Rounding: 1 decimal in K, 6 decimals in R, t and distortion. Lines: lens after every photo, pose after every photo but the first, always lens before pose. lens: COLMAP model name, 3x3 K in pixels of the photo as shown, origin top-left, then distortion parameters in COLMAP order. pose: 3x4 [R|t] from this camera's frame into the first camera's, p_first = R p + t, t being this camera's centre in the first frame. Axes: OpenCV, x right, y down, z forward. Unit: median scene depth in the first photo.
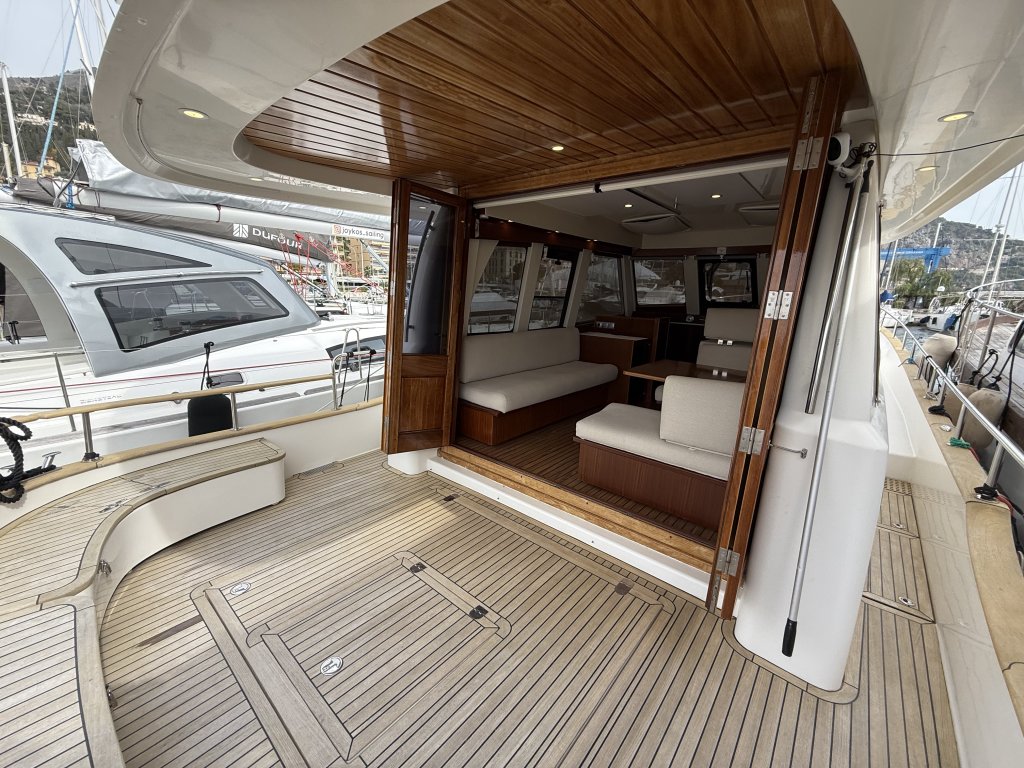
lens RADIAL K [[410.1, 0, 508.4], [0, 410.1, 385.6], [0, 0, 1]] dist [0.004772, -0.000020]
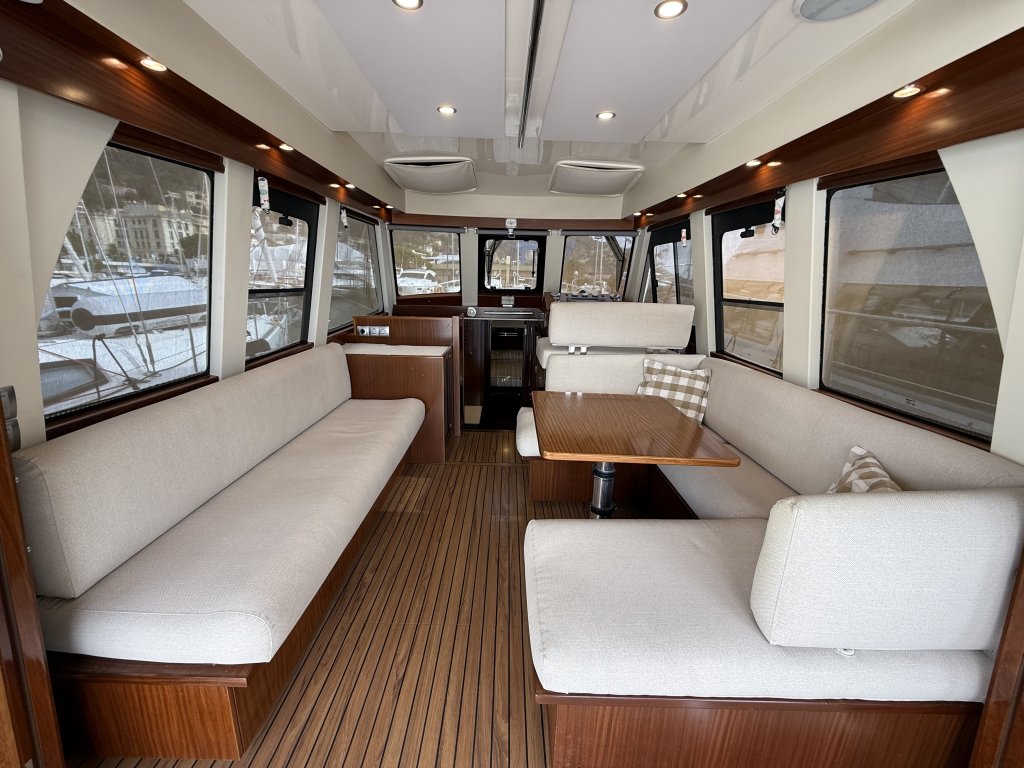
lens RADIAL K [[410.1, 0, 508.4], [0, 410.1, 385.6], [0, 0, 1]] dist [0.004772, -0.000020]
pose [[0.759423, -0.173422, 0.627058, -0.041641], [0.150018, 0.984523, 0.090599, -0.203472], [-0.633065, 0.025267, 0.773686, 0.853841]]
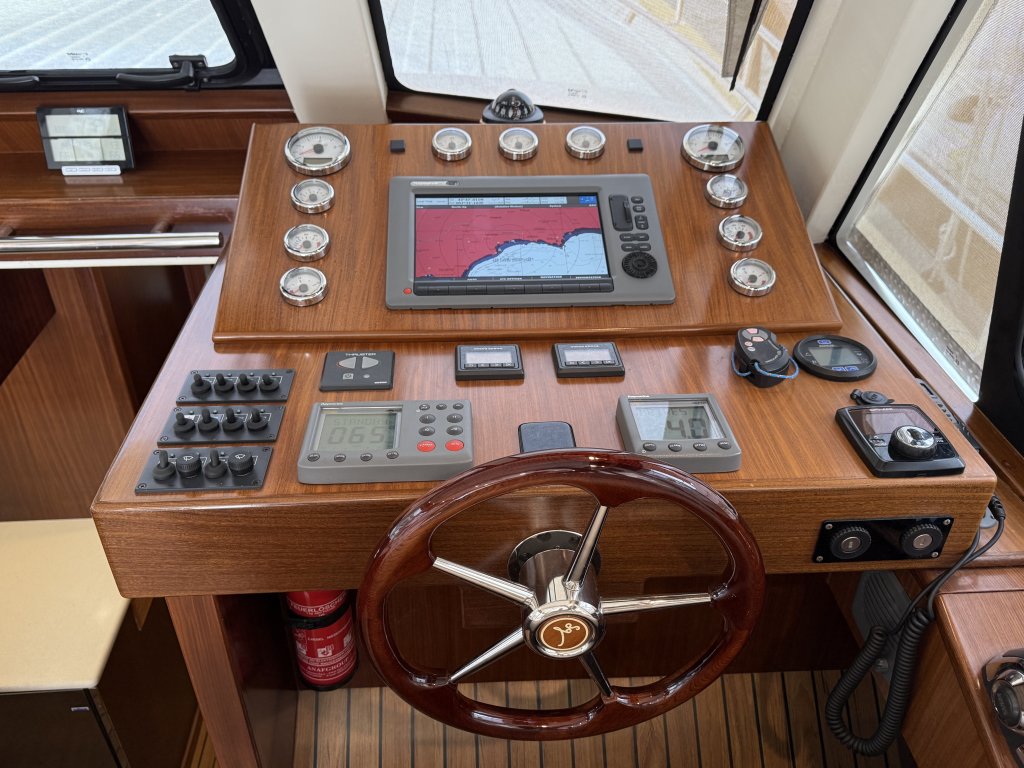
lens RADIAL K [[826.5, 0, 512.0], [0, 826.5, 384.0], [0, 0, 1]] dist [0.131160, -0.200657]
pose [[0.717336, -0.404284, 0.567436, 0.999534], [0.175445, 0.893002, 0.414448, -0.464370], [-0.674276, -0.197744, 0.711512, 1.580837]]
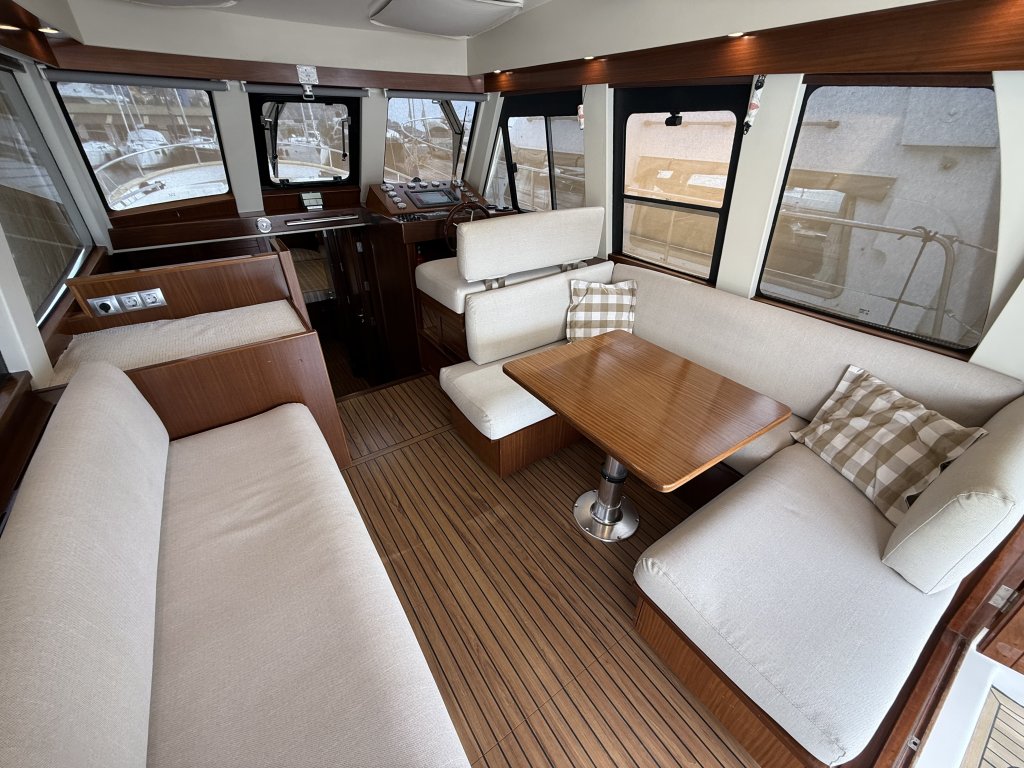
lens RADIAL K [[408.9, 0, 508.5], [0, 408.9, 385.8], [0, 0, 1]] dist [-0.000759, 0.000170]
pose [[0.261946, -0.536066, 0.802507, 0.000938], [0.226292, 0.842477, 0.488902, -0.414872], [-0.938177, 0.053535, 0.341991, 1.301928]]
